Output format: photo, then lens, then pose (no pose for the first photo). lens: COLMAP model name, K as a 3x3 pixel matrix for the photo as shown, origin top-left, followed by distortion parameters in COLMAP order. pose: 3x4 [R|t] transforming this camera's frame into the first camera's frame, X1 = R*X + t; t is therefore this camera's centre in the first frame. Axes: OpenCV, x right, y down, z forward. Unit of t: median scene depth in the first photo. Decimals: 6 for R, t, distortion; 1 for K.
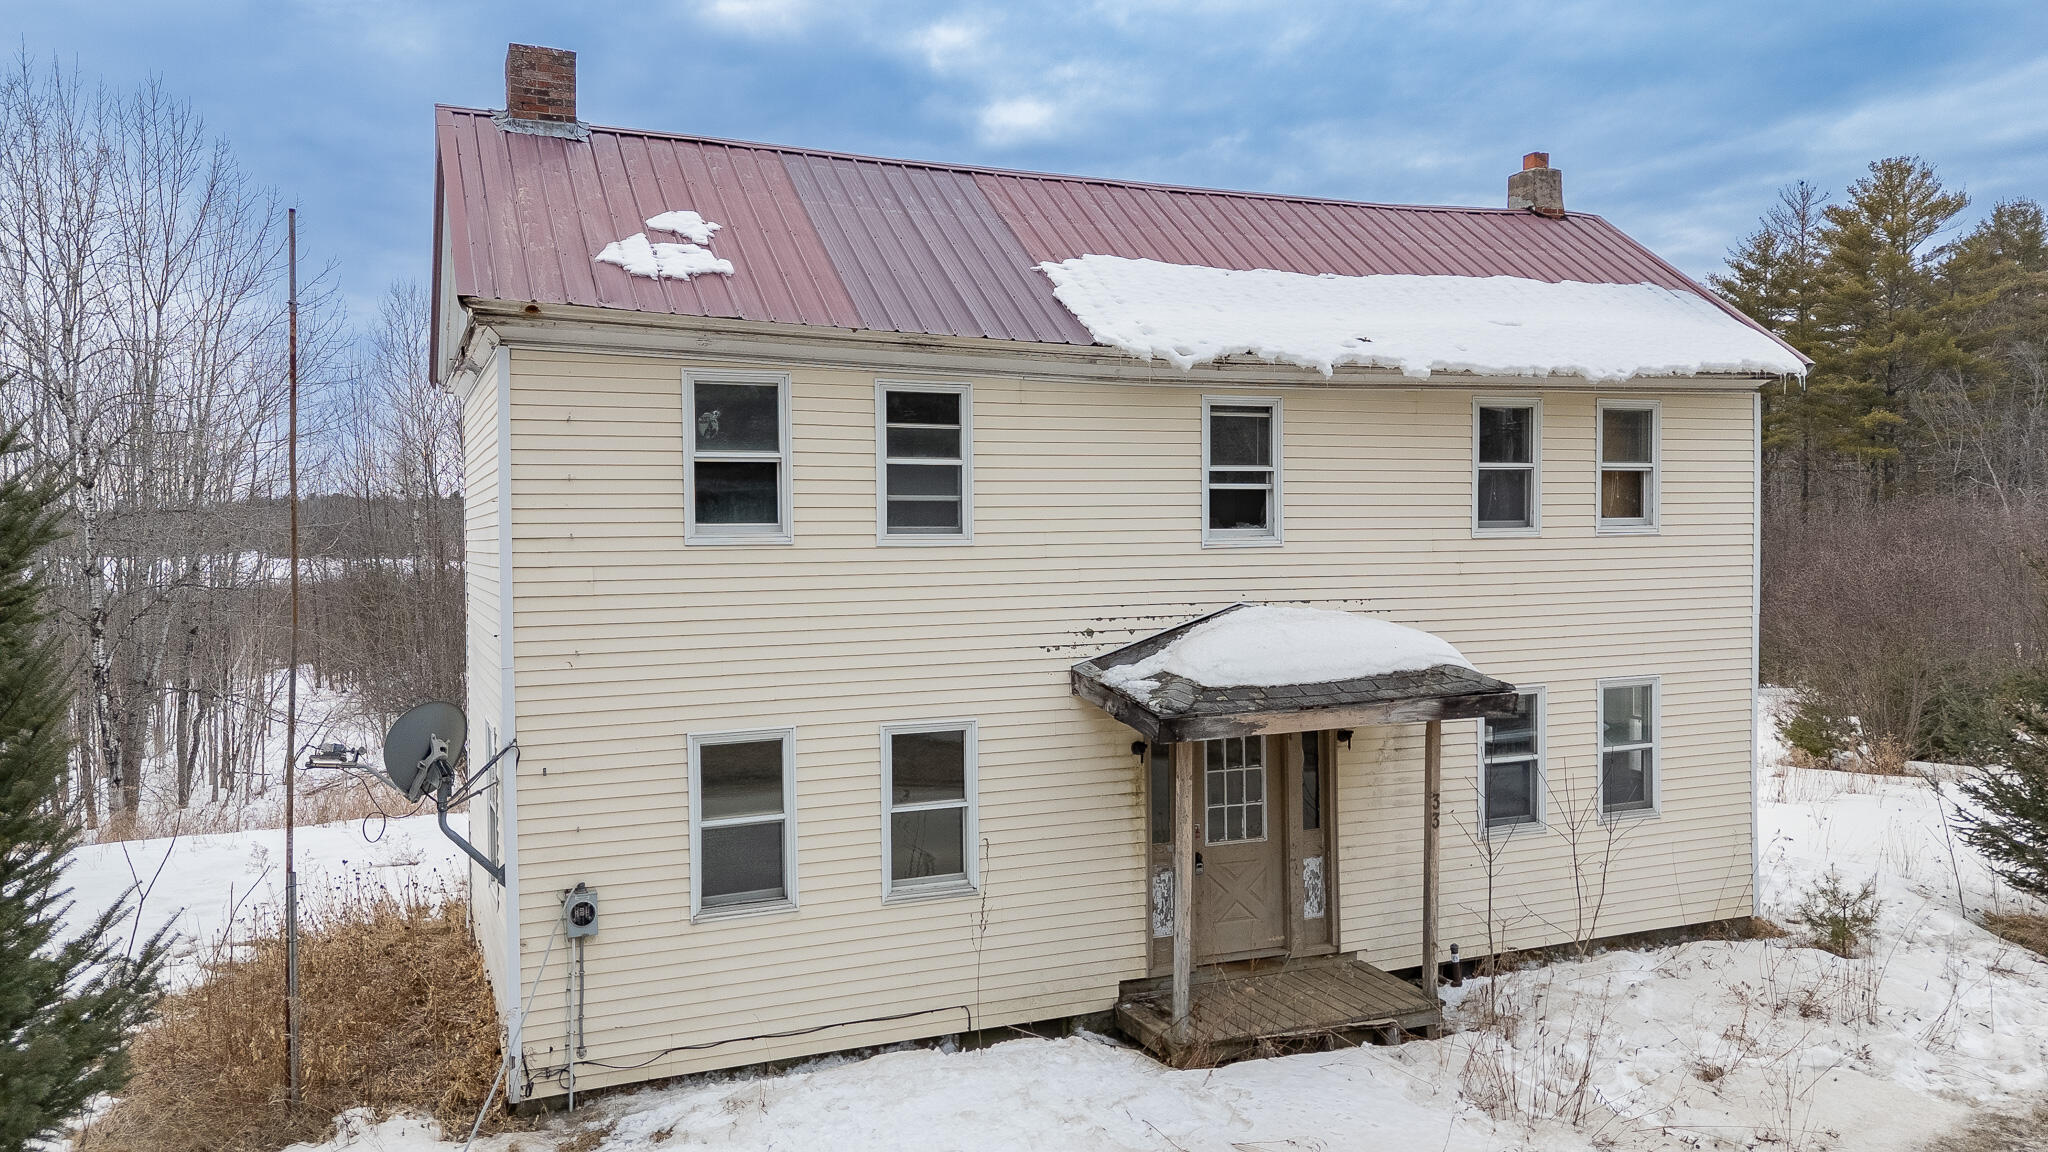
lens RADIAL K [[1487.8, 0, 1017.0], [0, 1487.8, 573.5], [0, 0, 1]] dist [0.070176, -0.044242]
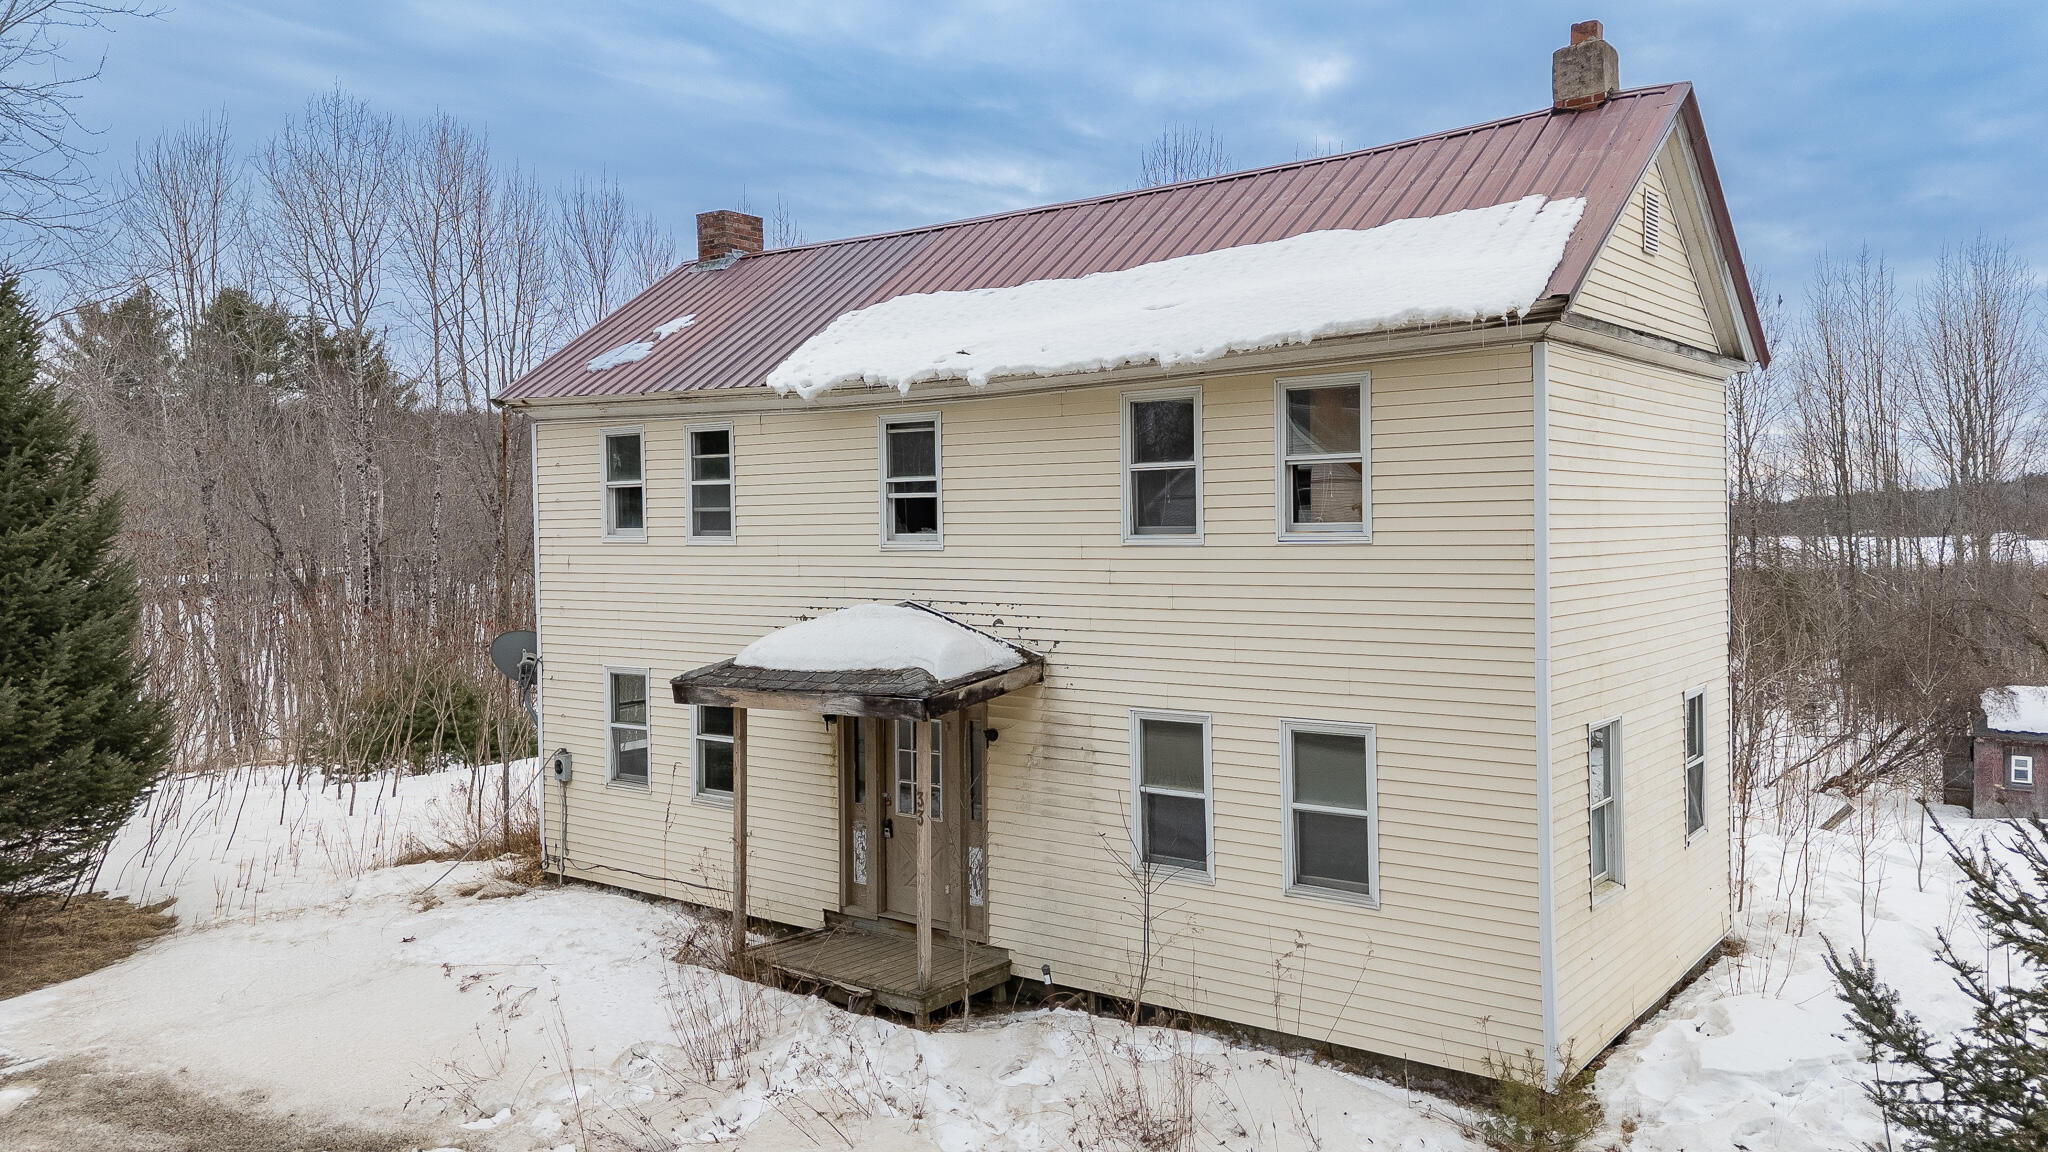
lens RADIAL K [[1519.4, 0, 985.8], [0, 1519.4, 583.6], [0, 0, 1]] dist [0.094949, 0.000257]
pose [[0.478917, 0.035291, -0.877151, 1.149780], [-0.026654, 0.999315, 0.025653, -0.023030], [0.877456, 0.011094, 0.479529, 0.499752]]
